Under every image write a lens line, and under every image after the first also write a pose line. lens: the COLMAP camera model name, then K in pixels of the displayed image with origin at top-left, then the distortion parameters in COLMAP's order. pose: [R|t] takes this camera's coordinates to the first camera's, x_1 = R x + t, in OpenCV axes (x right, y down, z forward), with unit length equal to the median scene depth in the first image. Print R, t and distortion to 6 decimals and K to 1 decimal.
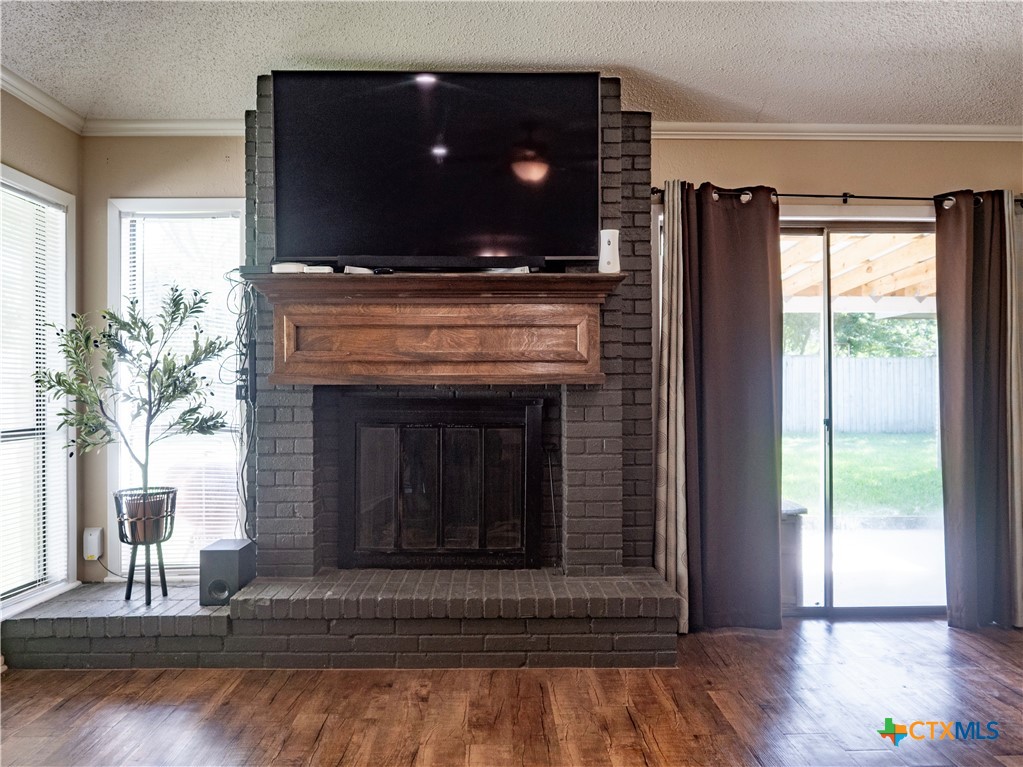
lens RADIAL K [[777.3, 0, 511.5], [0, 777.3, 383.5], [0, 0, 1]] dist [-0.011426, 0.001421]
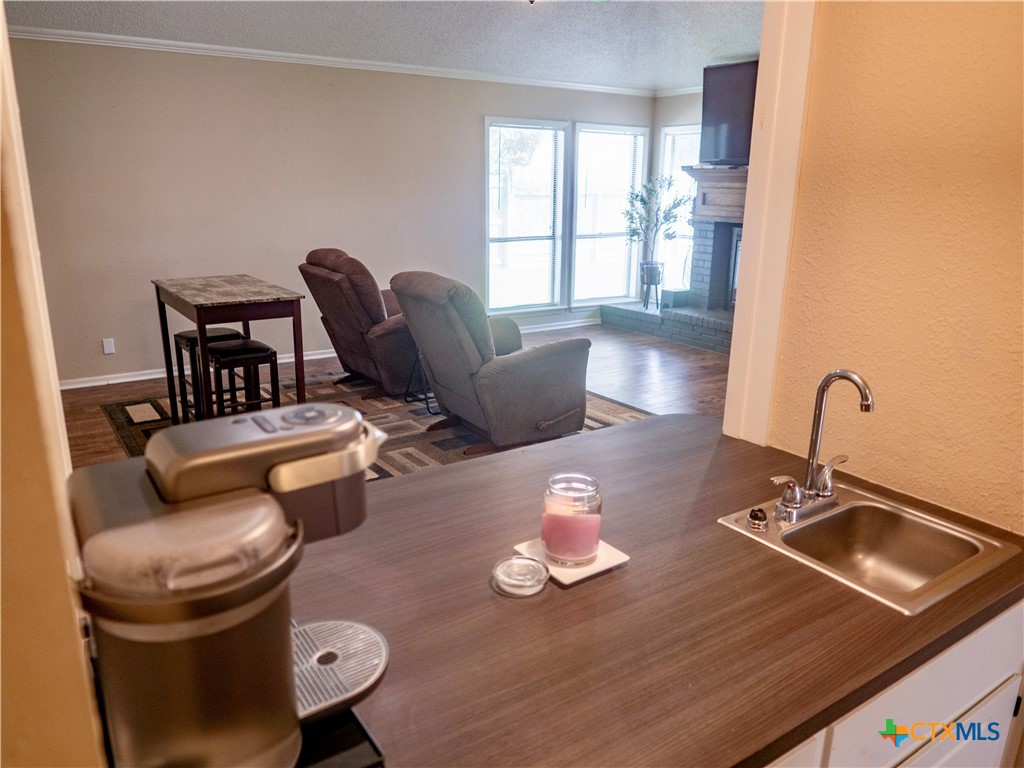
lens RADIAL K [[737.9, 0, 512.0], [0, 737.9, 384.0], [0, 0, 1]] dist [-0.022283, 0.003710]
pose [[0.540700, 0.233148, -0.808261, 1.166726], [-0.006450, 0.961946, 0.273164, -0.114330], [0.841191, -0.142486, 0.521628, -0.574035]]
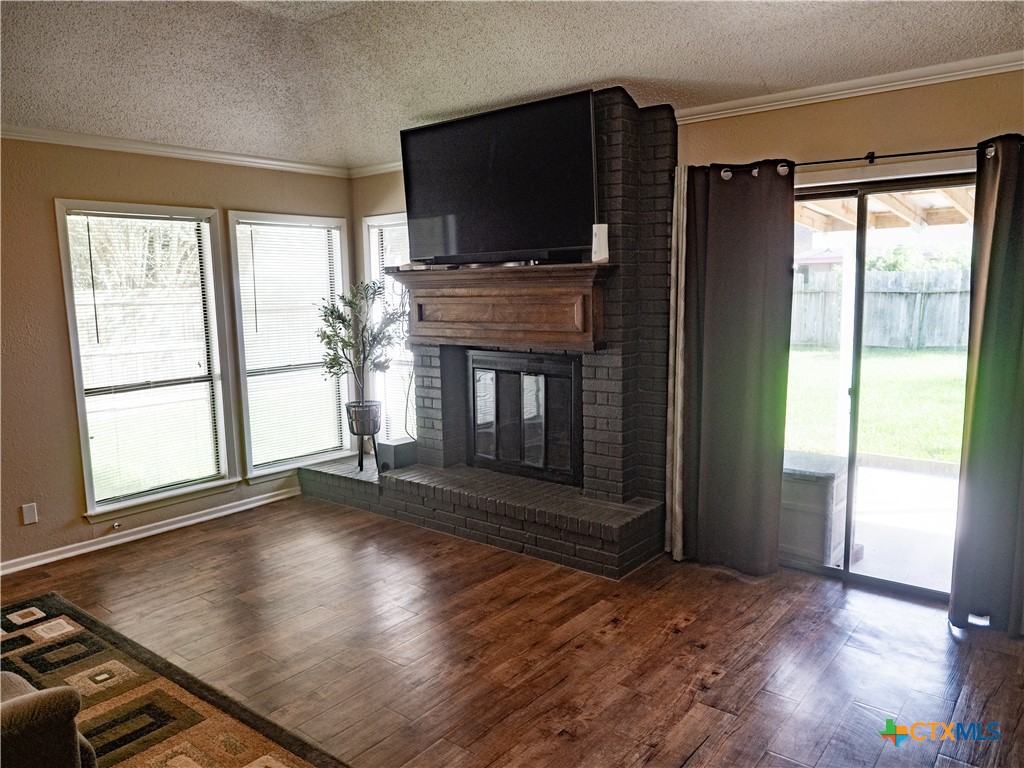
lens RADIAL K [[737.9, 0, 512.0], [0, 737.9, 384.0], [0, 0, 1]] dist [-0.022283, 0.003710]
pose [[0.762914, 0.072166, -0.642459, 0.754660], [0.024351, 0.989838, 0.140102, -0.112652], [0.646041, -0.122530, 0.753404, 0.019897]]
